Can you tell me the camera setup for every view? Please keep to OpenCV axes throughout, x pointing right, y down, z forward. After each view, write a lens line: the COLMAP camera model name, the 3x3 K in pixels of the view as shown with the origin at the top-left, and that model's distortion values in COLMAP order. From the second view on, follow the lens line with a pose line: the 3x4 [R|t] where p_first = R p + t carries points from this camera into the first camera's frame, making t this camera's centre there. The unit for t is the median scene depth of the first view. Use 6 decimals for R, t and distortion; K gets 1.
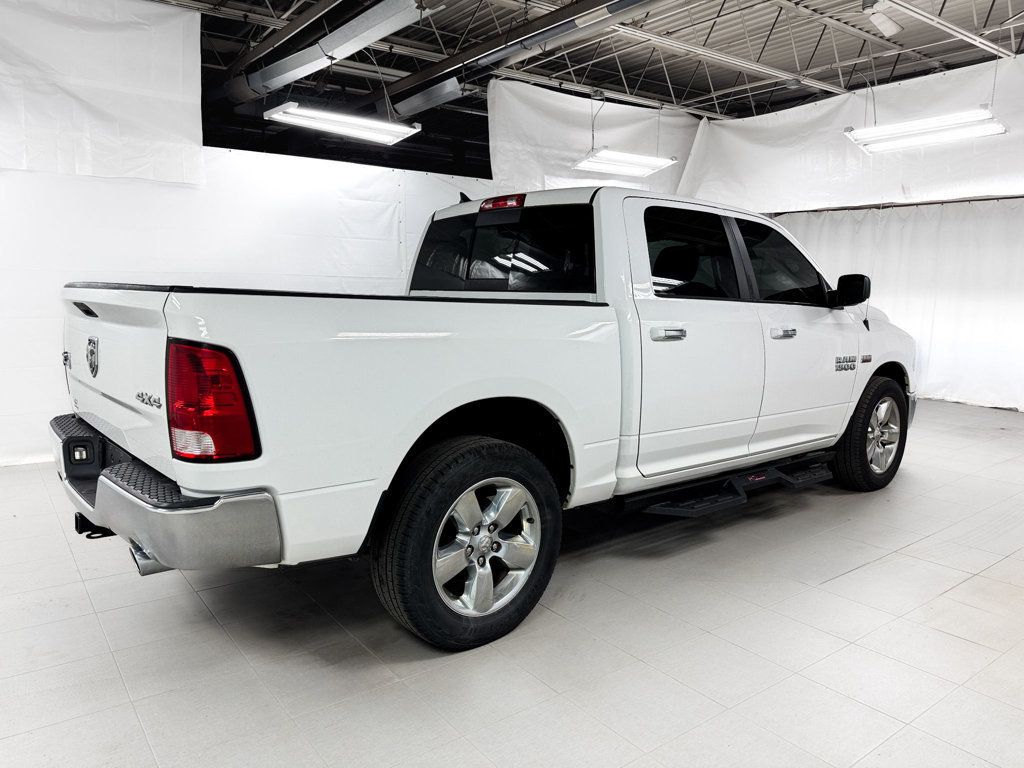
lens RADIAL K [[720.1, 0, 498.6], [0, 720.1, 367.1], [0, 0, 1]] dist [0.031537, -0.001896]
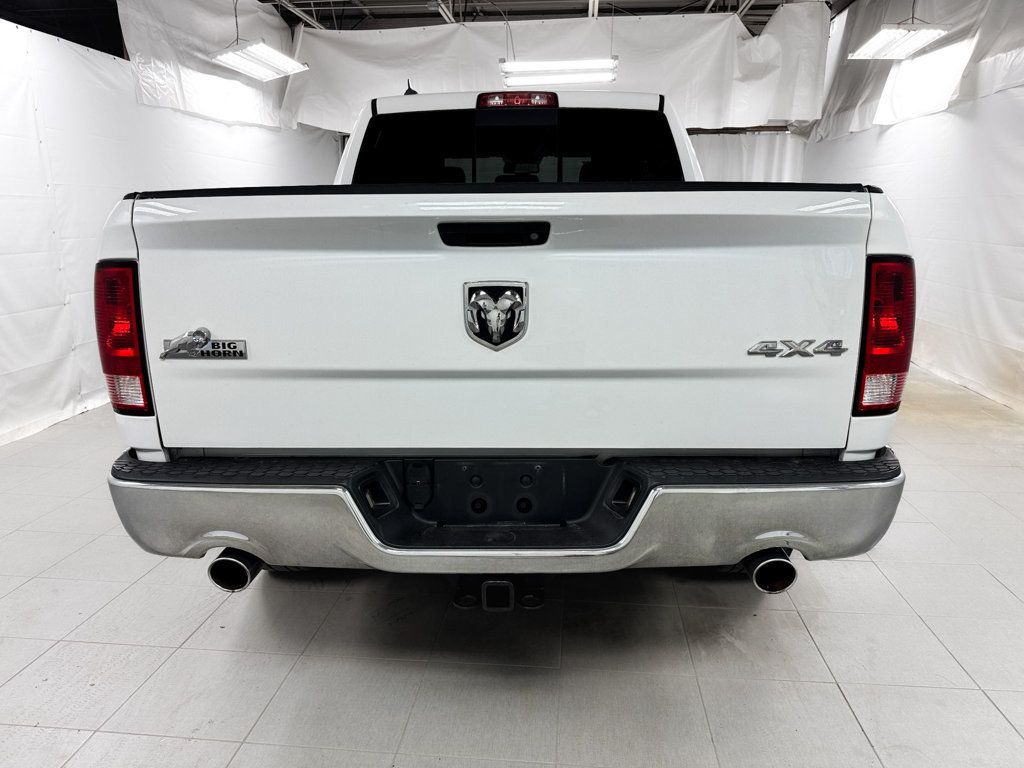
lens RADIAL K [[720.1, 0, 498.6], [0, 720.1, 367.1], [0, 0, 1]] dist [0.031537, -0.001896]
pose [[0.681272, -0.169441, 0.712150, -0.335202], [0.100219, 0.985271, 0.138551, -0.018543], [-0.725137, -0.023020, 0.688219, 0.208863]]
